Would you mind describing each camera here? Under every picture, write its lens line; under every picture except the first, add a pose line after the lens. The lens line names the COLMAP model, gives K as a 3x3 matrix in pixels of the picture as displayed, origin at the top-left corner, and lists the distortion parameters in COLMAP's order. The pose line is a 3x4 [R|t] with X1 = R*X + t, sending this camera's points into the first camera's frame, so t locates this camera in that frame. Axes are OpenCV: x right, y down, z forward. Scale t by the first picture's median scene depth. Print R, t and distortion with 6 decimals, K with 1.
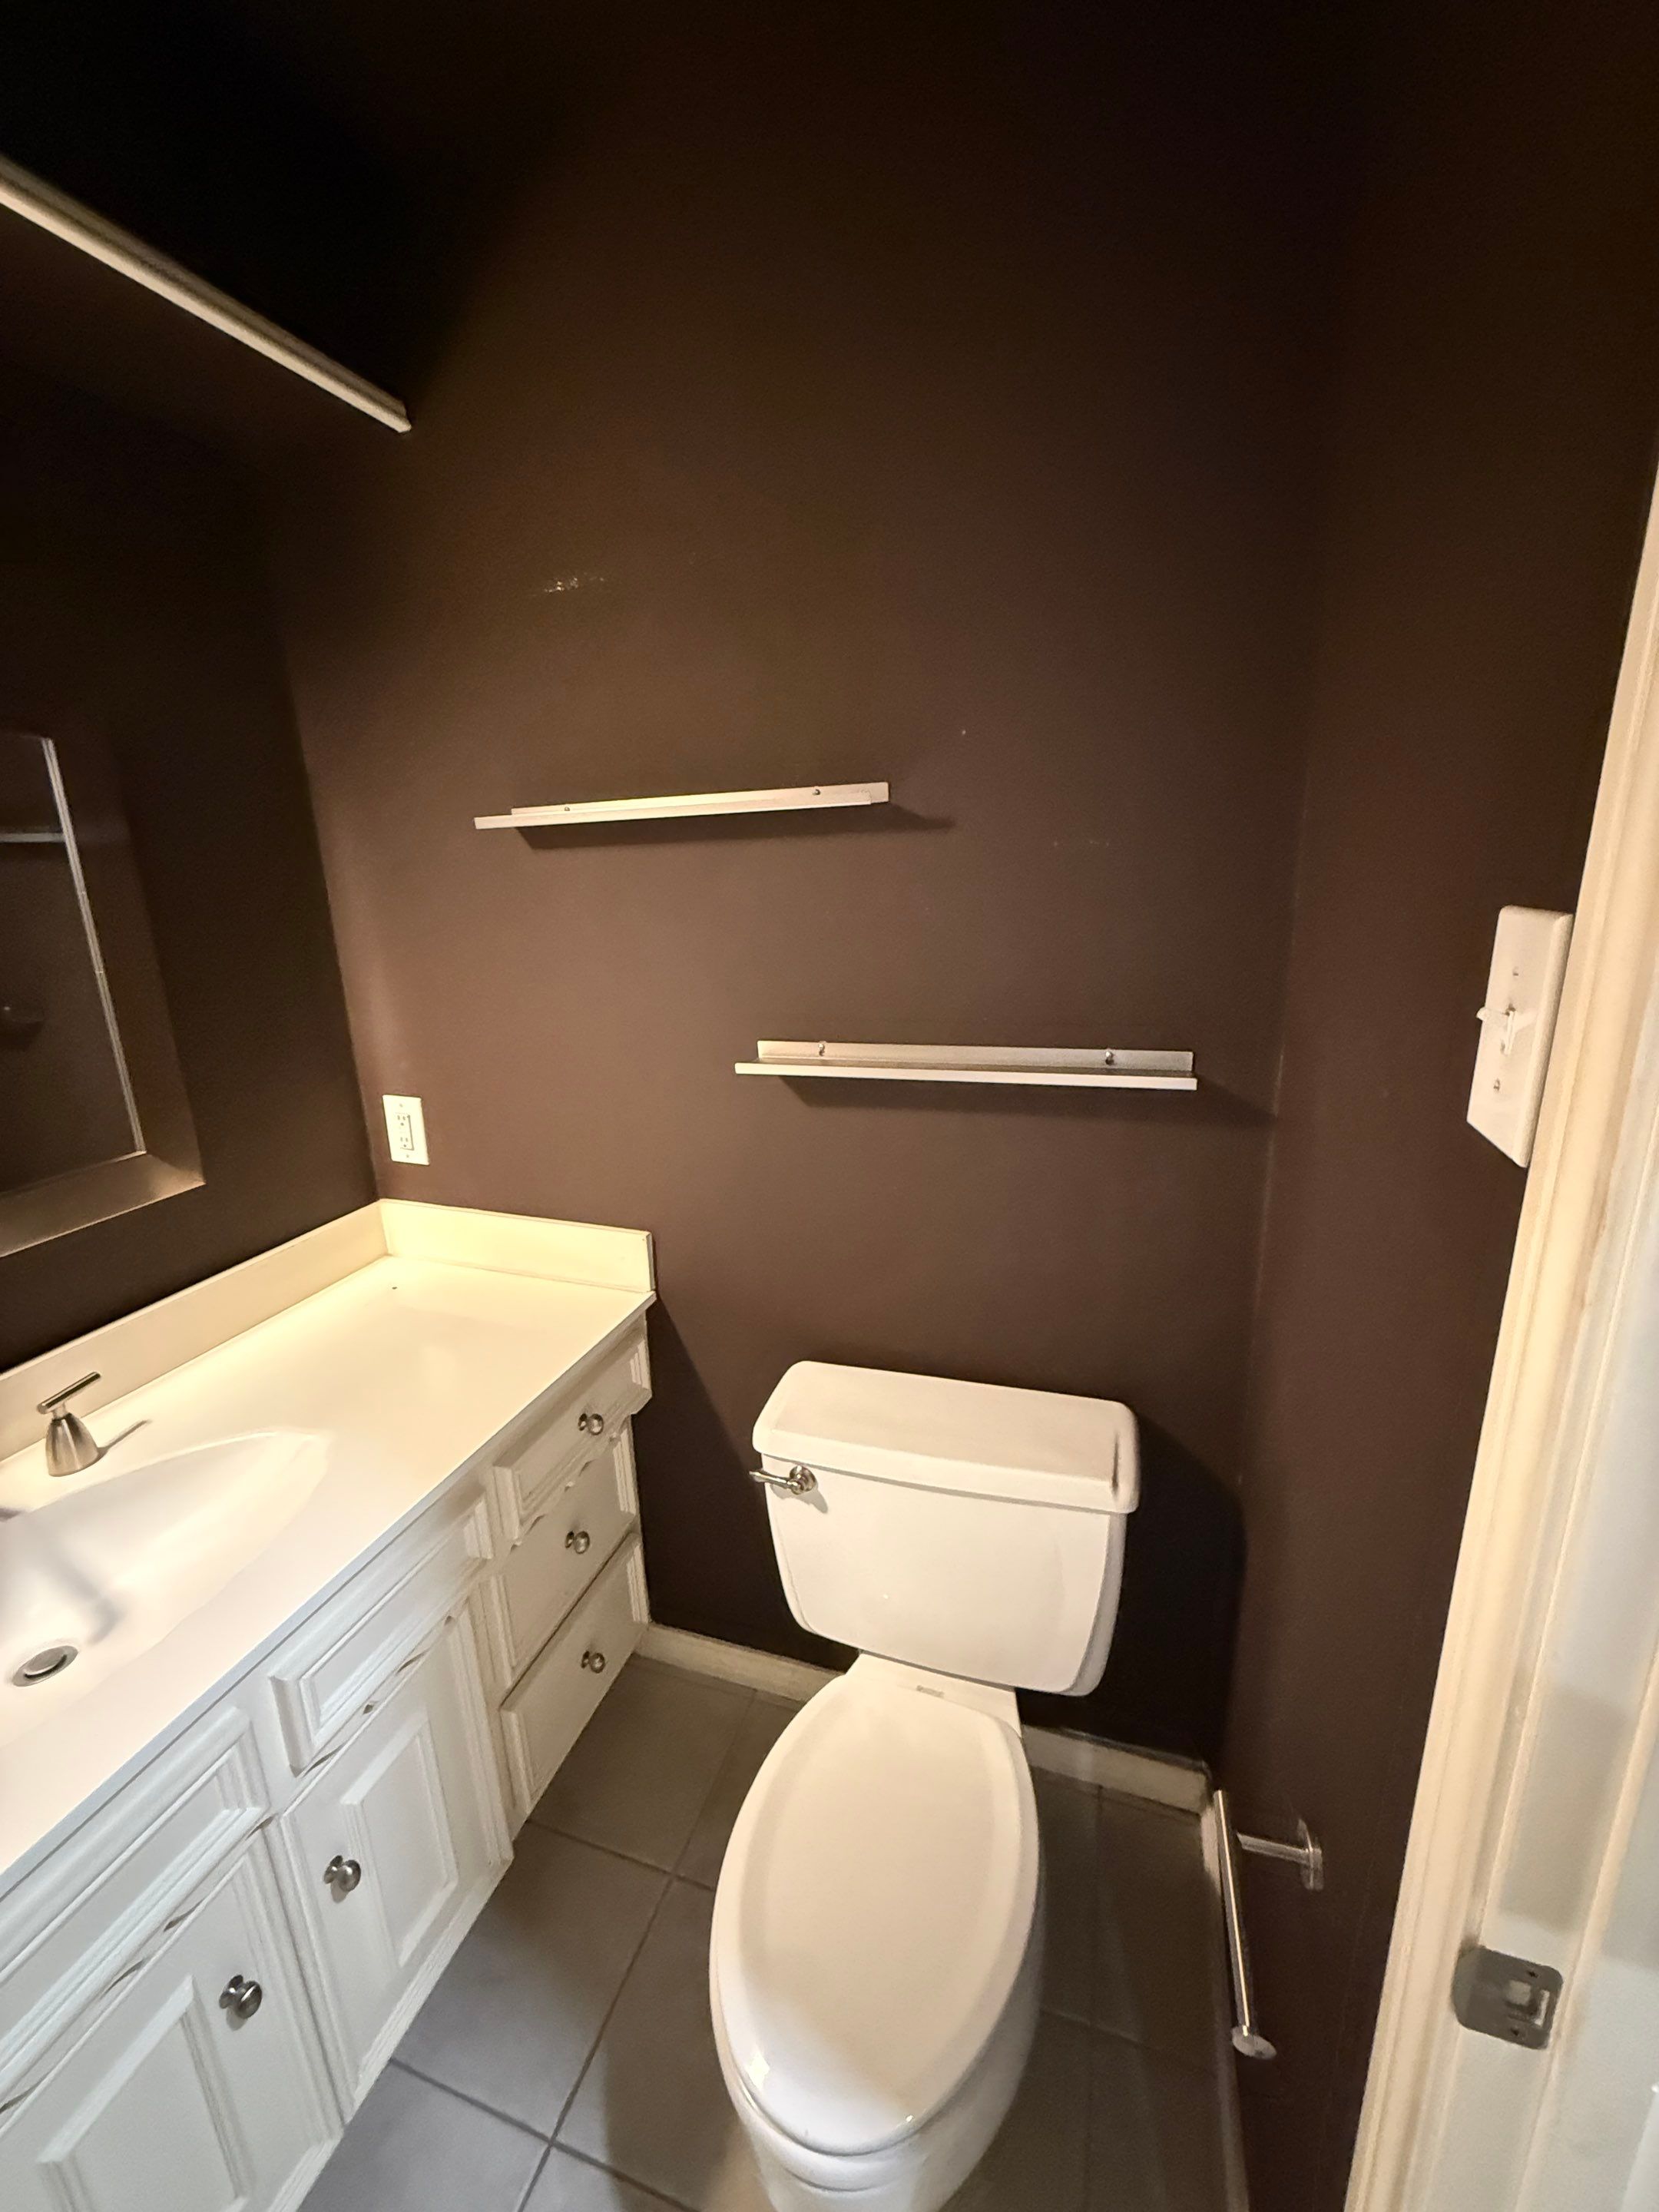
lens RADIAL K [[883.3, 0, 832.8], [0, 883.3, 1100.3], [0, 0, 1]] dist [0.000609, -0.000193]
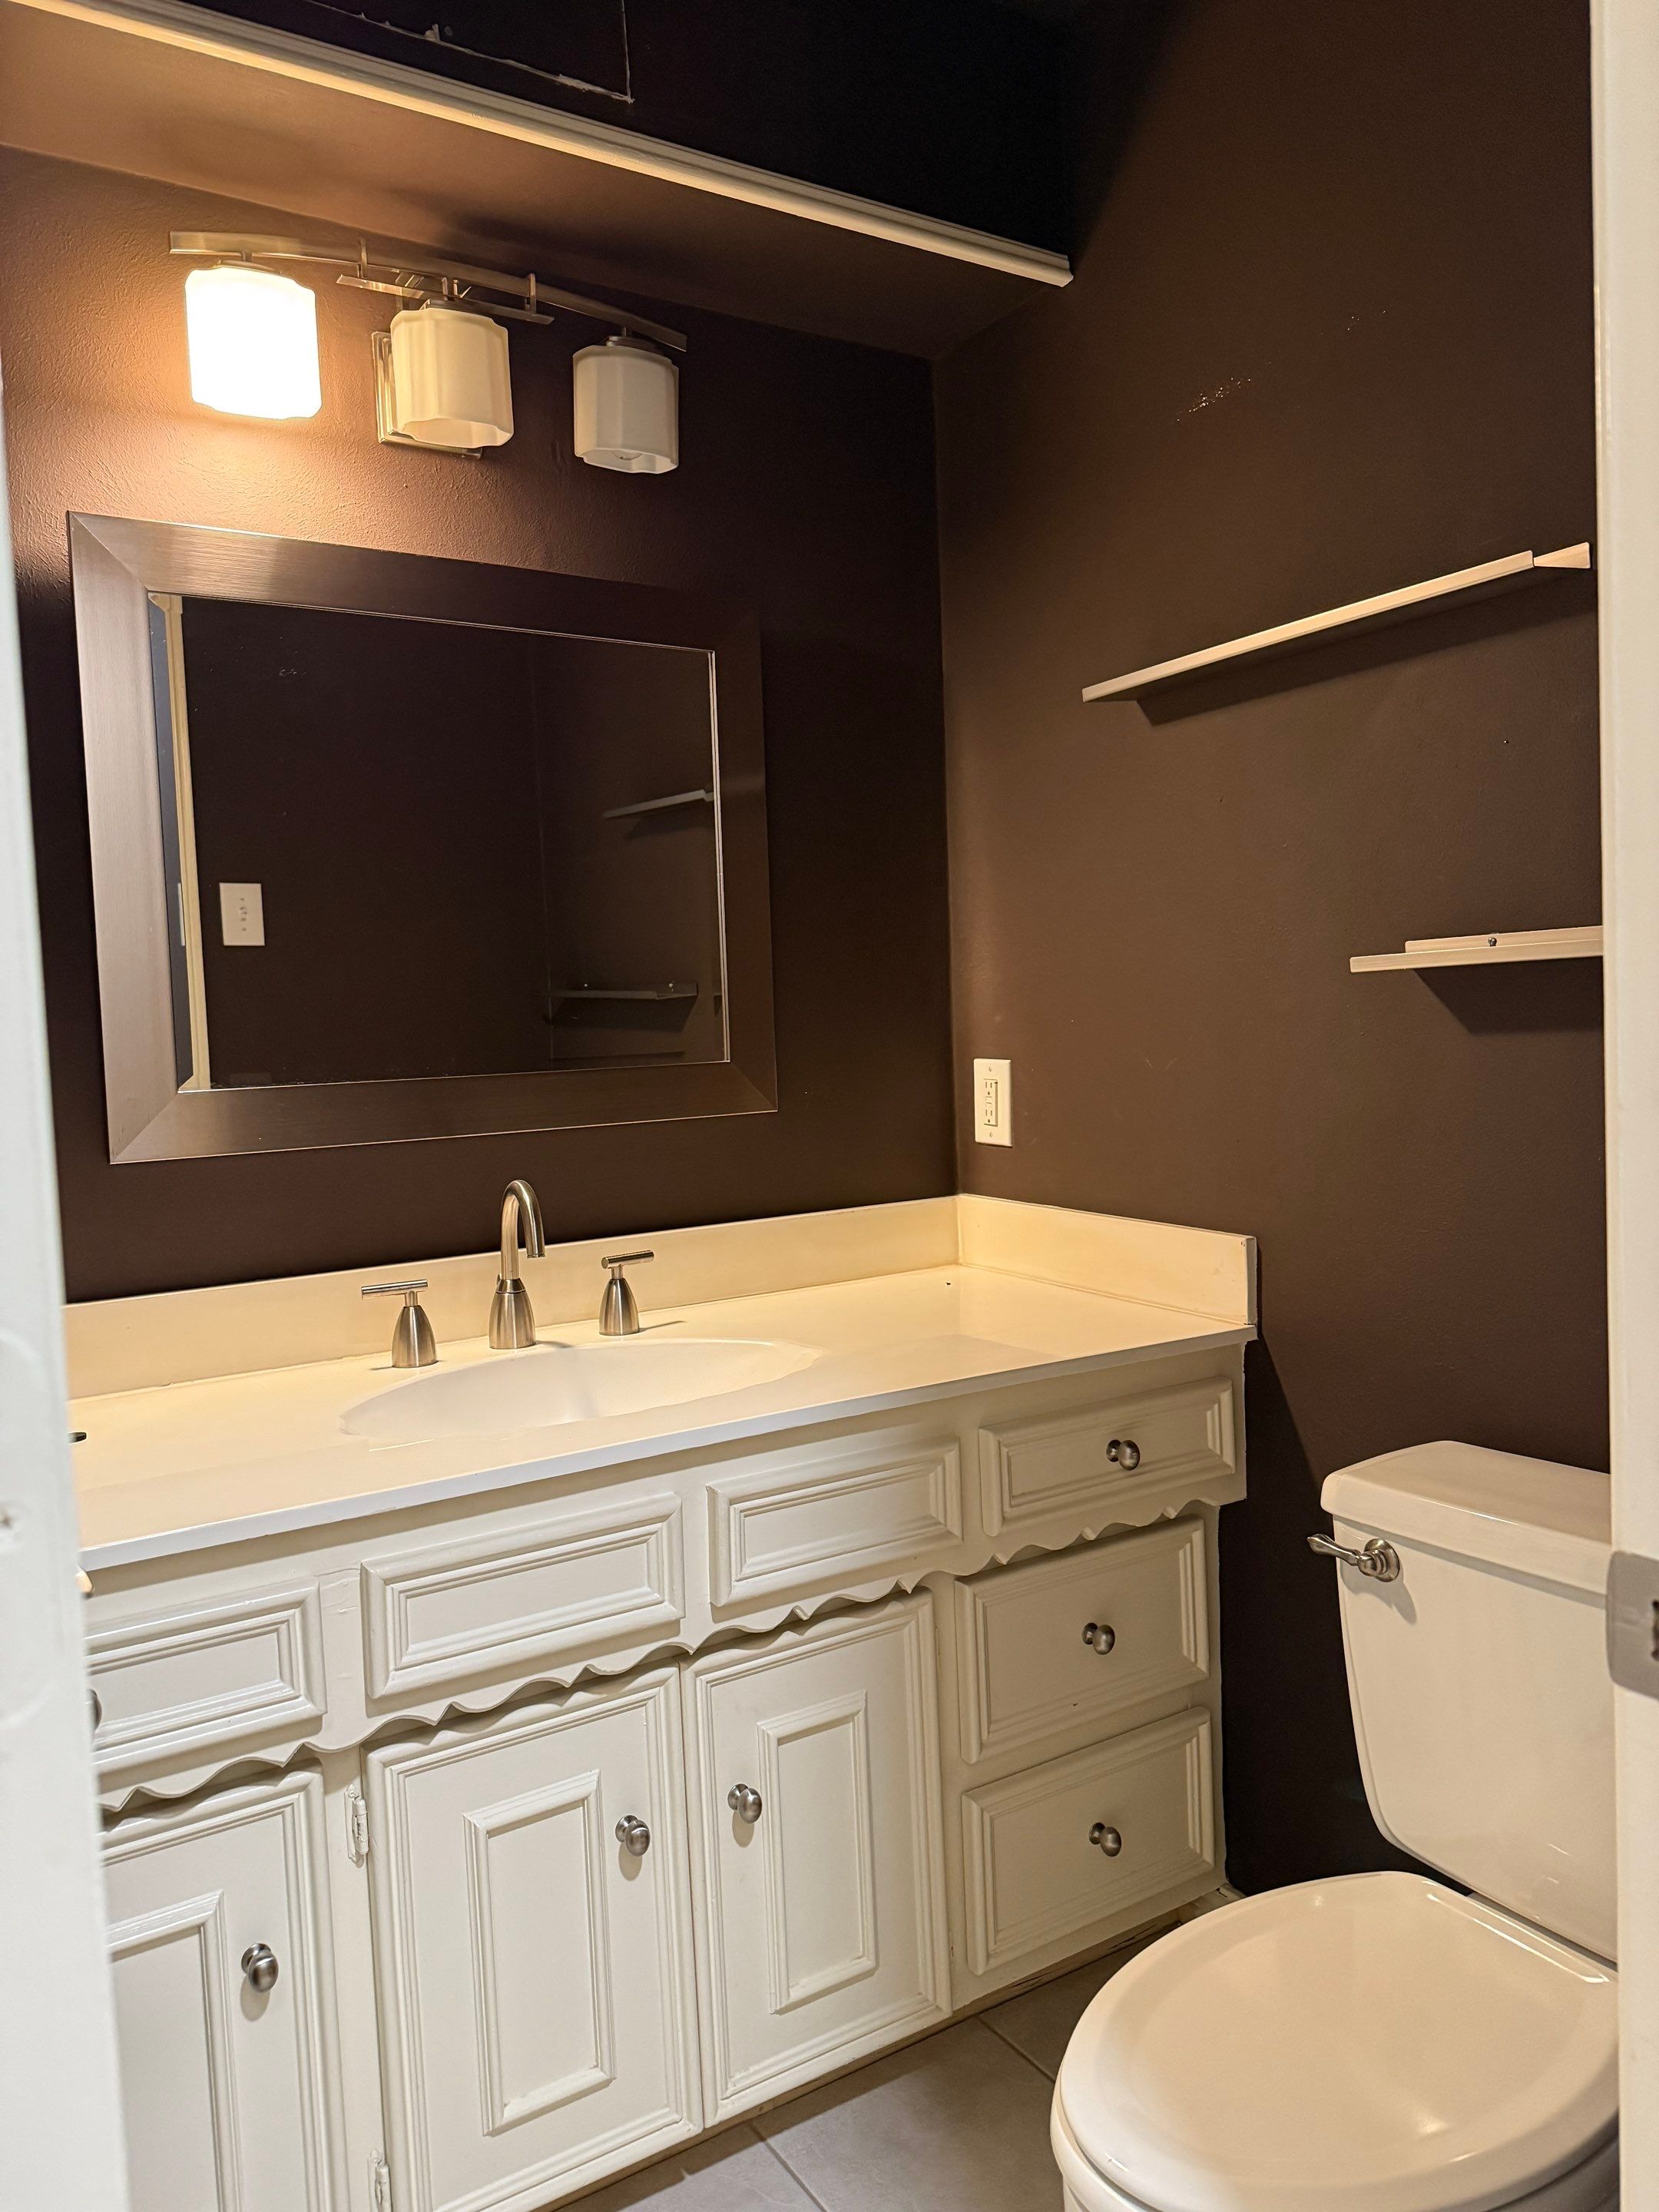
lens RADIAL K [[1548.9, 0, 823.7], [0, 1548.9, 1112.1], [0, 0, 1]] dist [0.050547, -0.001900]
pose [[0.771212, 0.034938, -0.635618, 0.366527], [-0.146851, 0.981325, -0.124238, 0.299246], [0.619408, 0.189155, 0.761941, -0.208038]]
